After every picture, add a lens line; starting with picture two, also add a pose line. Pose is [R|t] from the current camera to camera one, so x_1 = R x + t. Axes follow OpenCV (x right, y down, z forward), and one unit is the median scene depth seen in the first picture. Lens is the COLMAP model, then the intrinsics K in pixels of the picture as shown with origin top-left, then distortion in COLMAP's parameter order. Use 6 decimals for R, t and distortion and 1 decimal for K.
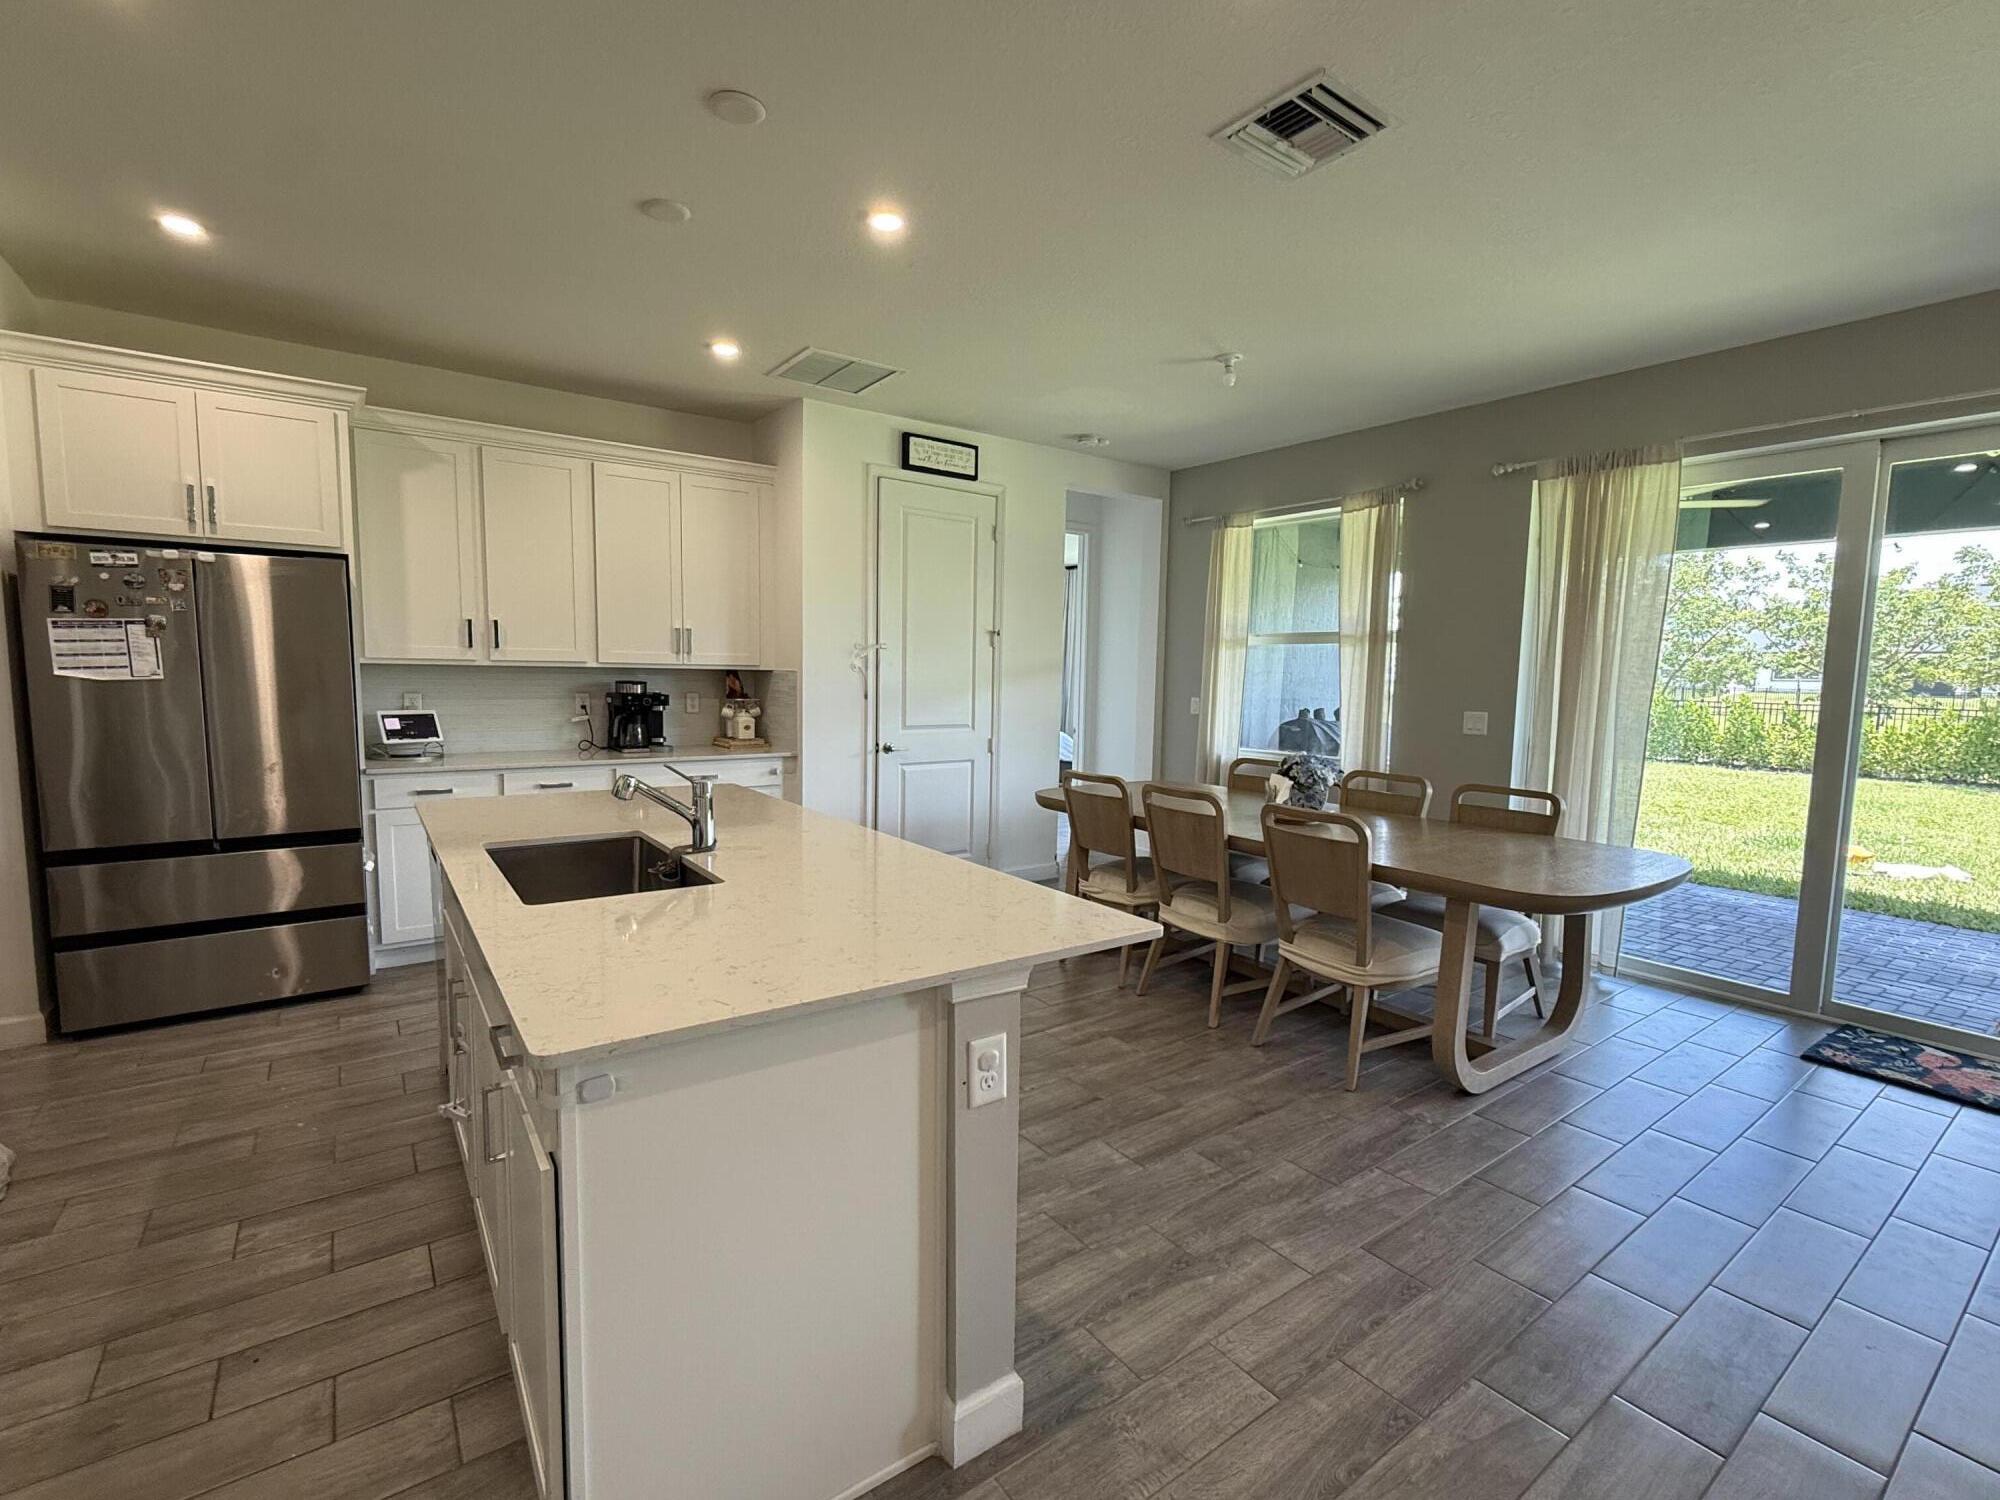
lens RADIAL K [[906.9, 0, 999.0], [0, 906.9, 755.3], [0, 0, 1]] dist [0.001113, 0.001077]
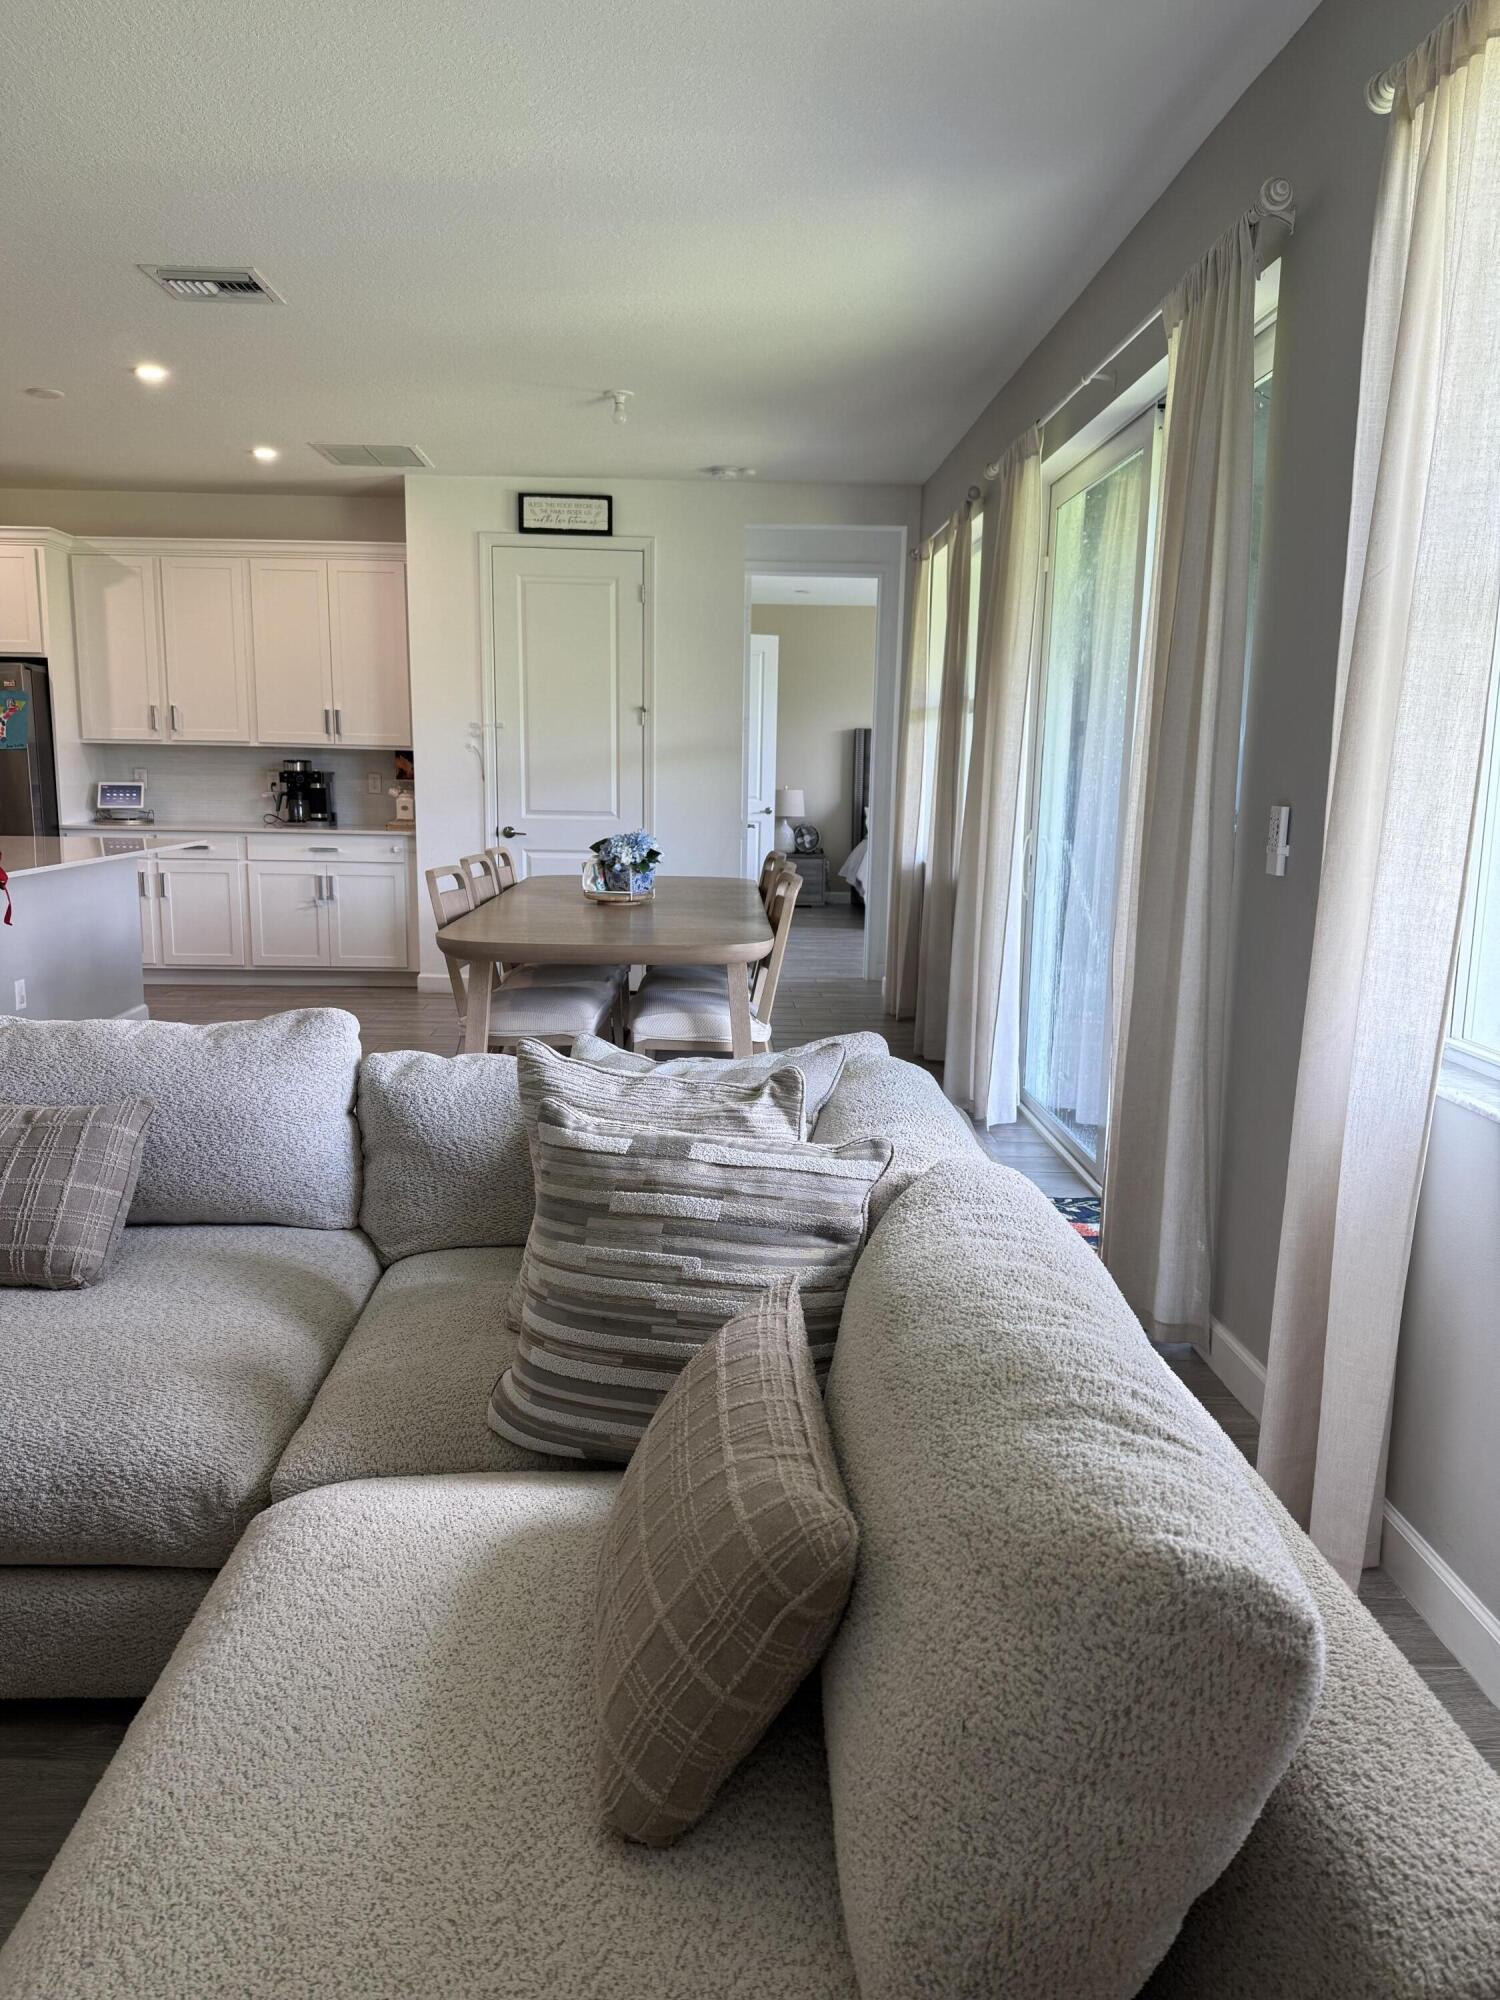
lens RADIAL K [[1376.1, 0, 750.0], [0, 1376.1, 1000.0], [0, 0, 1]] dist [0.123221, -0.199661]
pose [[0.823024, 0.089870, -0.560852, 0.994026], [-0.056889, 0.995481, 0.076033, 0.045871], [0.565151, -0.030671, 0.824417, -0.078400]]
